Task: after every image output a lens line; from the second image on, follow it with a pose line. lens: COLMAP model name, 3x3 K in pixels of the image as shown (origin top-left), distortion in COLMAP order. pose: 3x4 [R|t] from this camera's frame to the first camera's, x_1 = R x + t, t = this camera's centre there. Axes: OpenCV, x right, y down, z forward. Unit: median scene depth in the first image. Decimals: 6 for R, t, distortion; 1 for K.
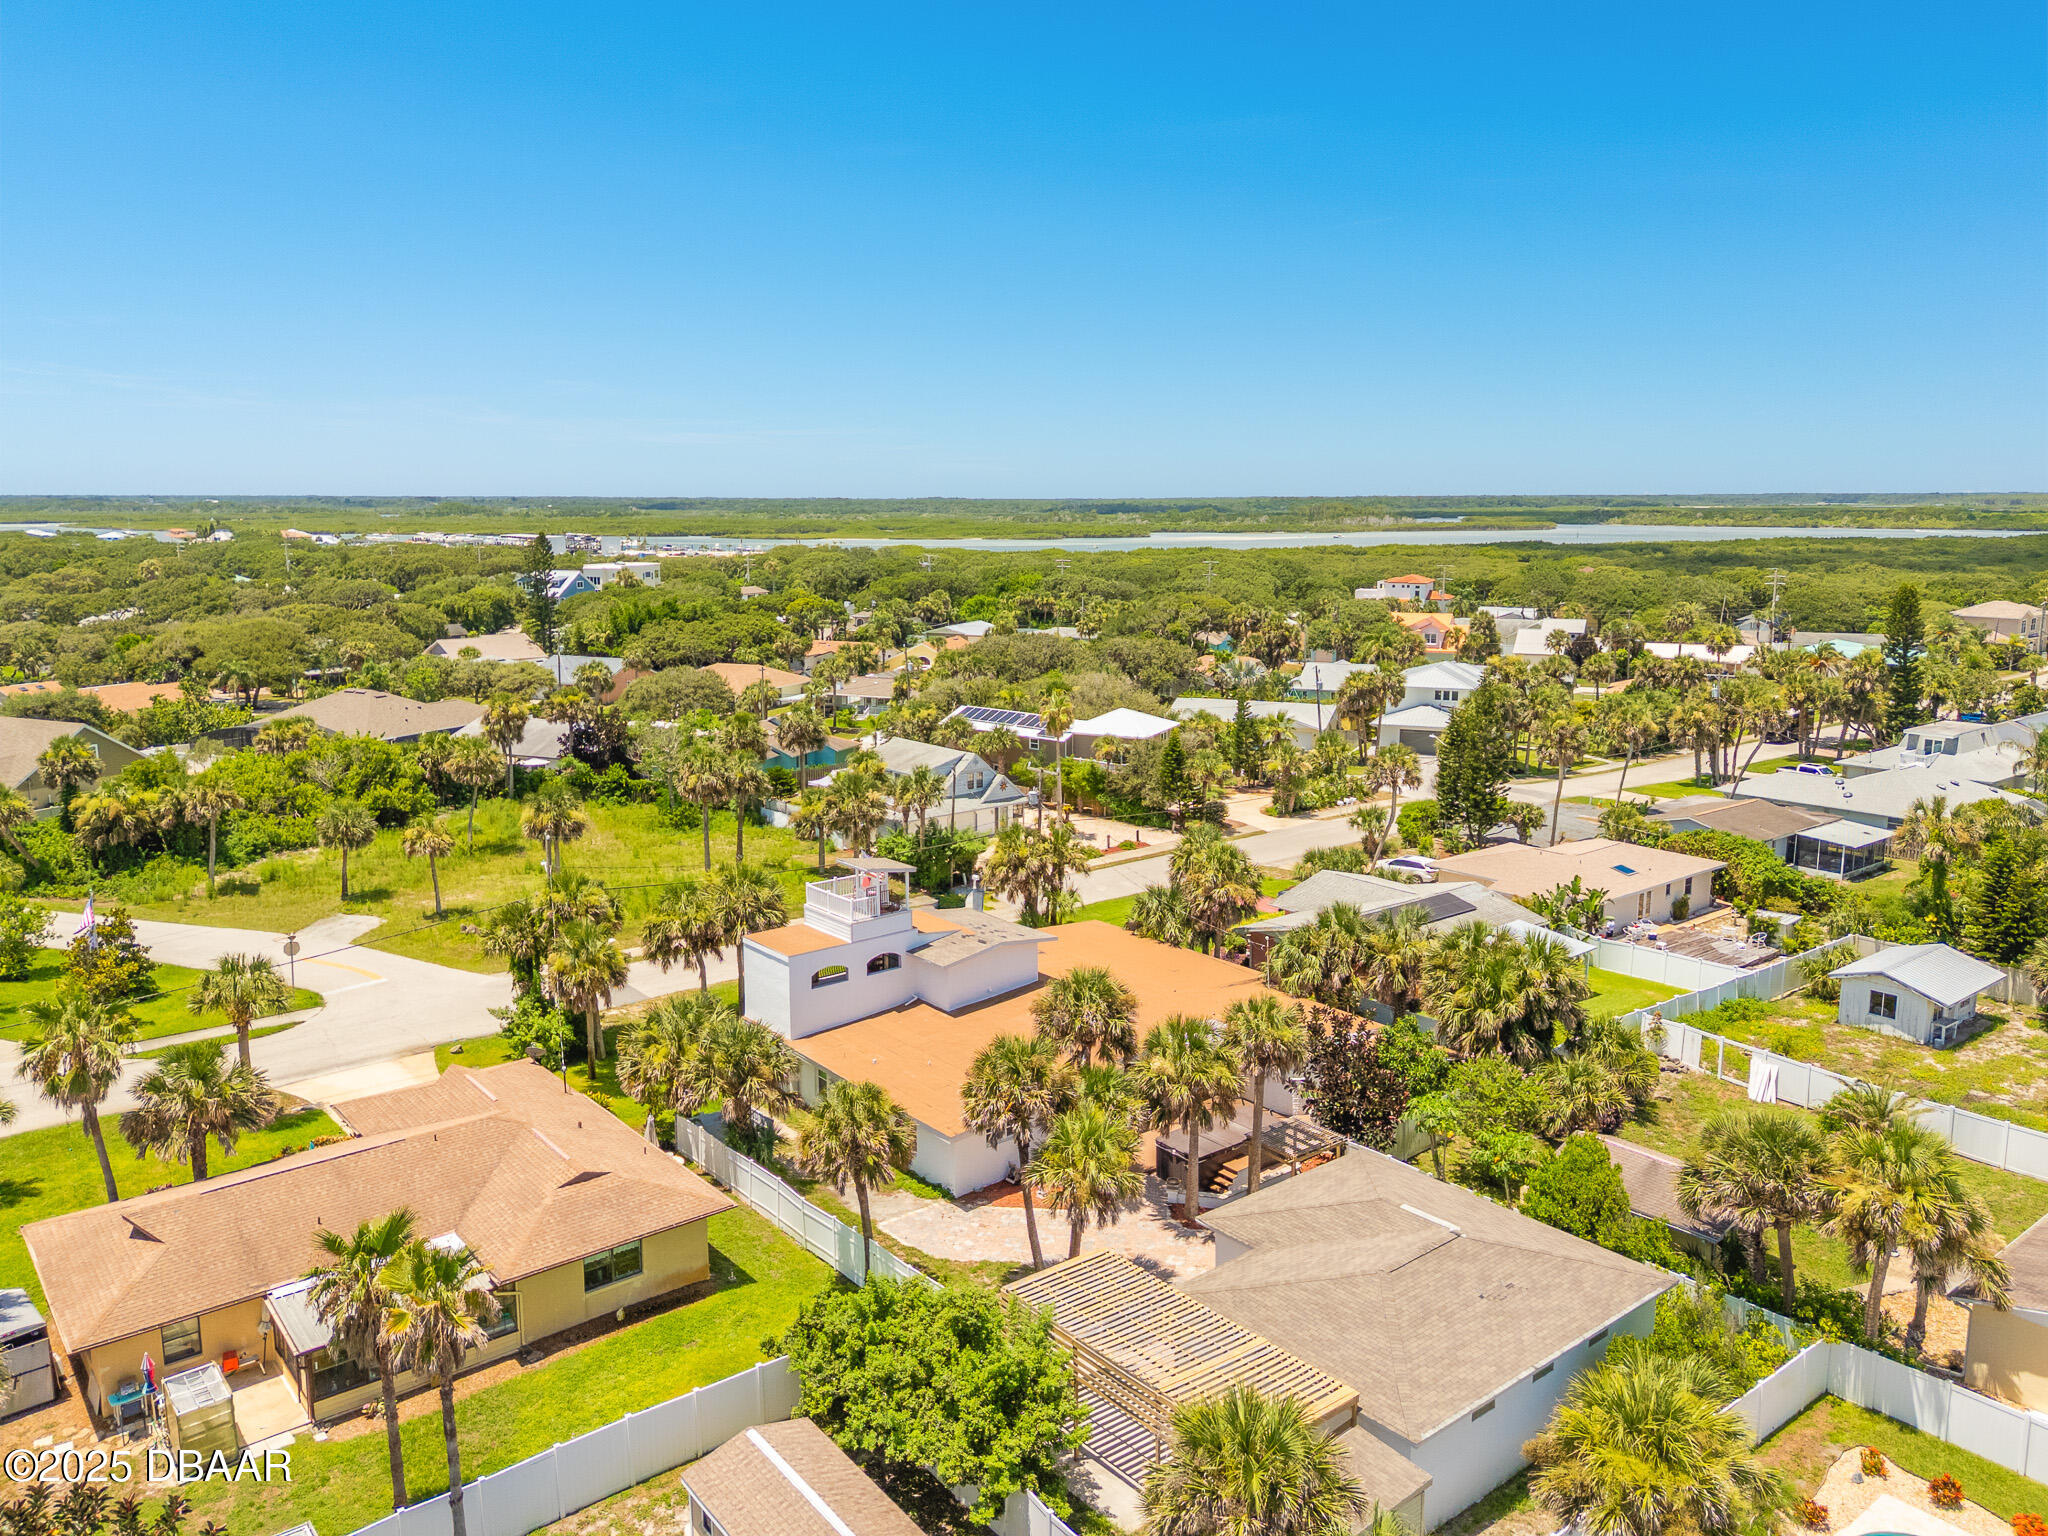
lens RADIAL K [[1487.1, 0, 1024.0], [0, 1487.1, 768.0], [0, 0, 1]] dist [0.044495, 0.001526]
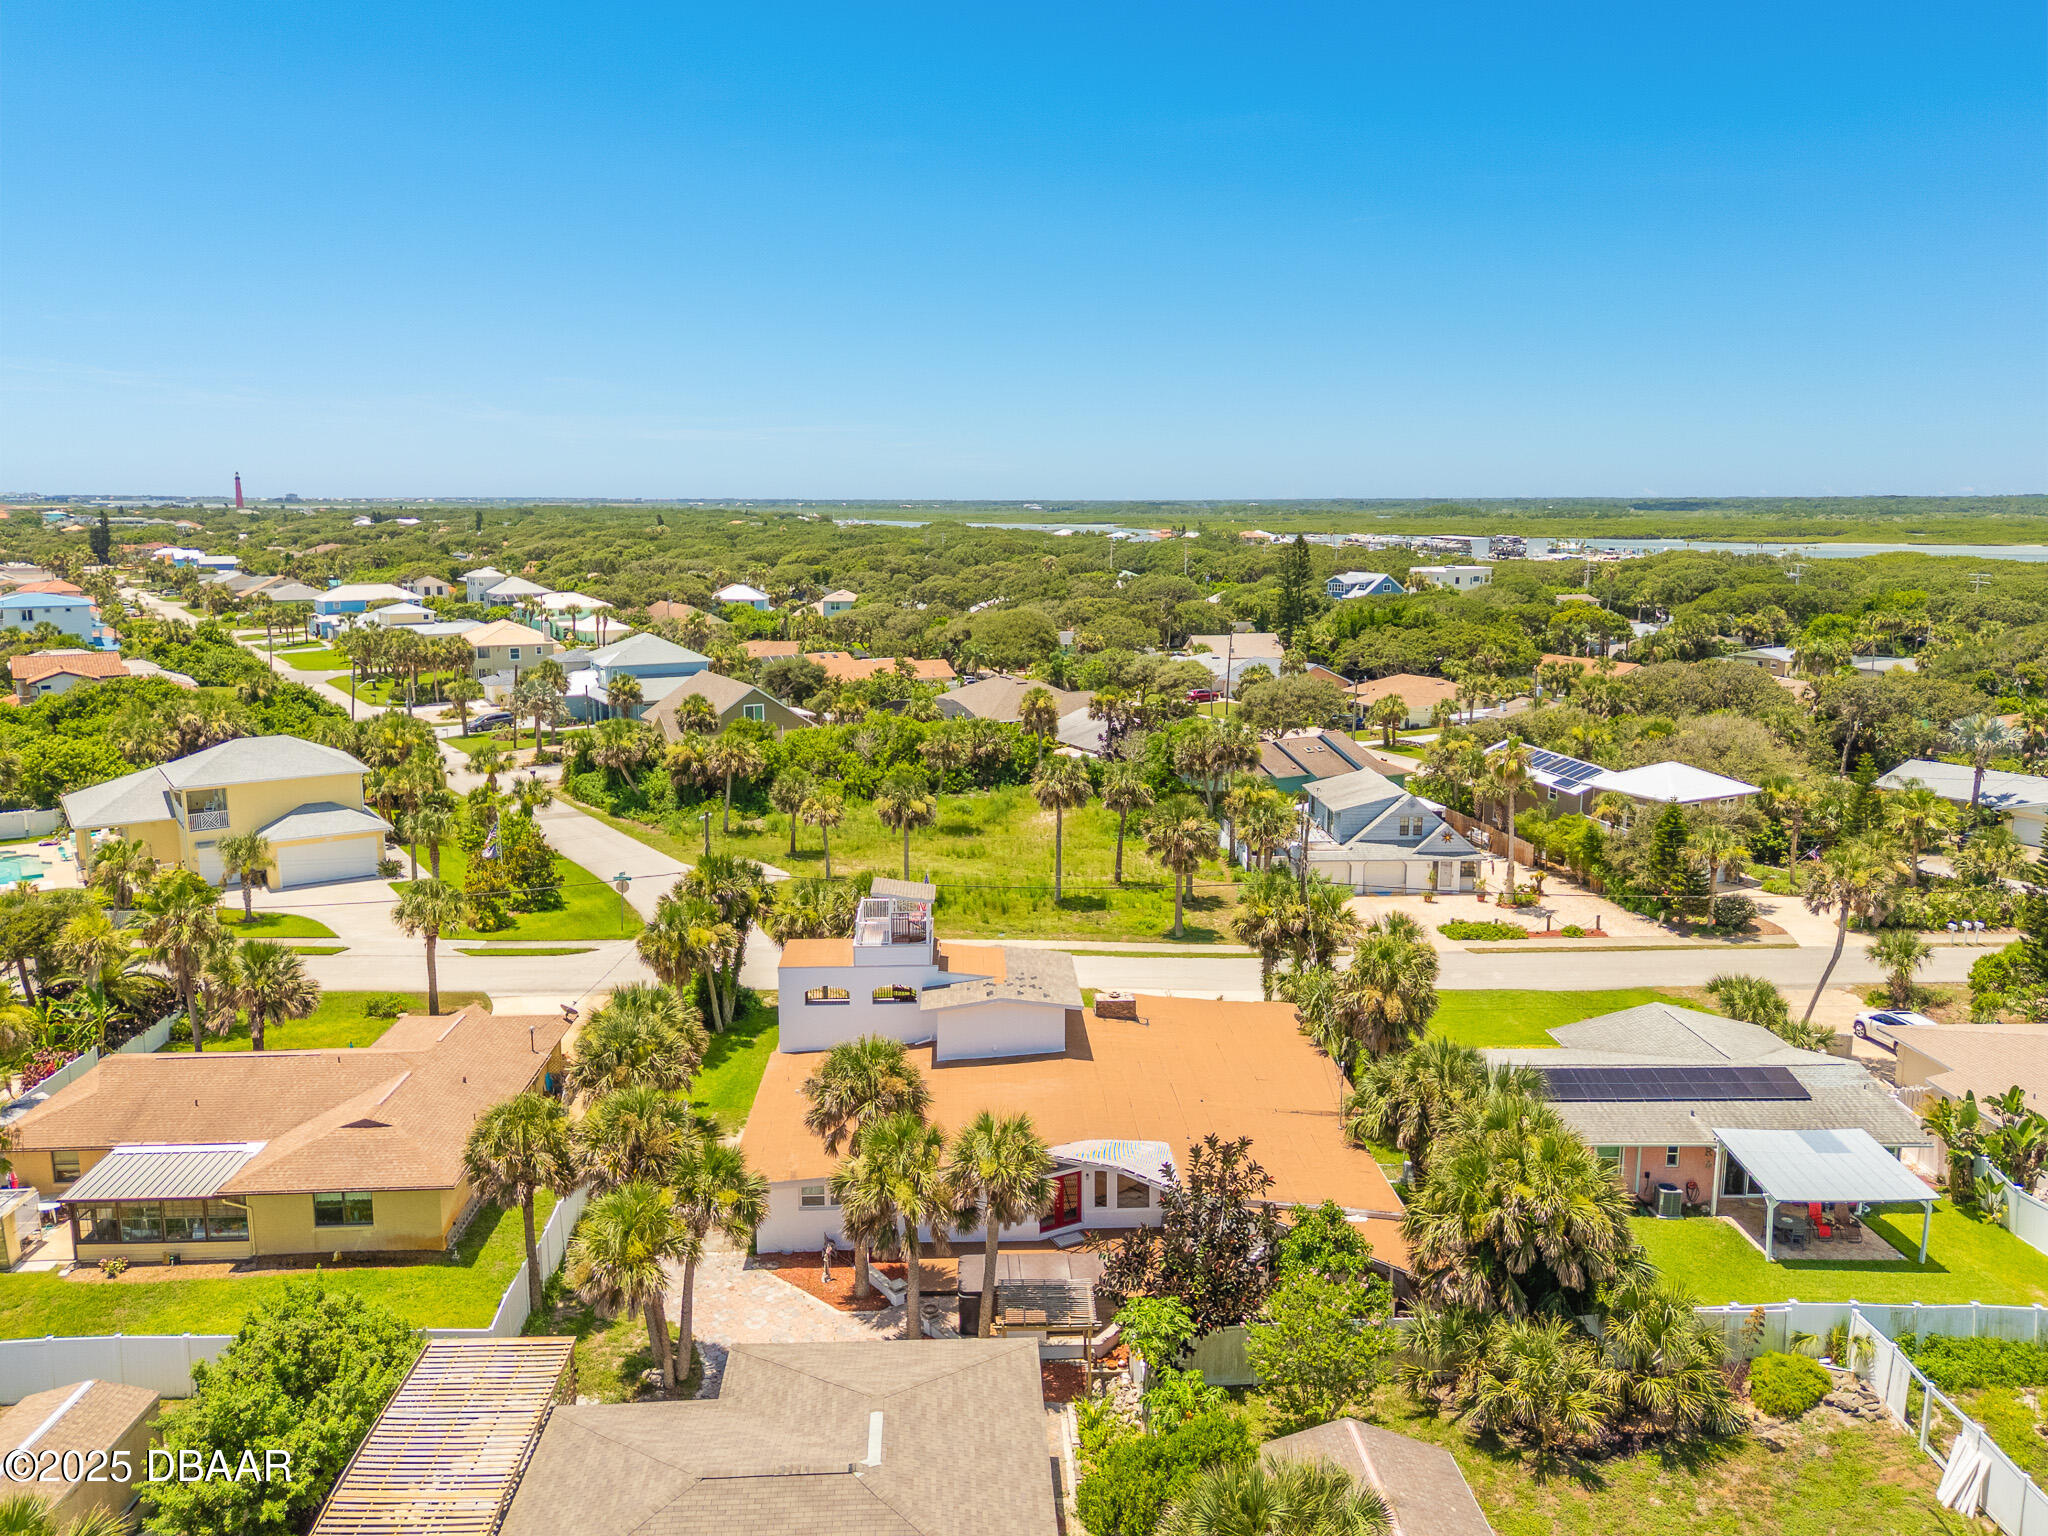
lens RADIAL K [[1487.1, 0, 1024.0], [0, 1487.1, 768.0], [0, 0, 1]] dist [0.044495, 0.001526]
pose [[0.793970, 0.106980, -0.598471, 0.243878], [-0.107576, 0.993584, 0.034891, -0.025061], [0.598364, 0.036679, 0.800384, 0.137947]]
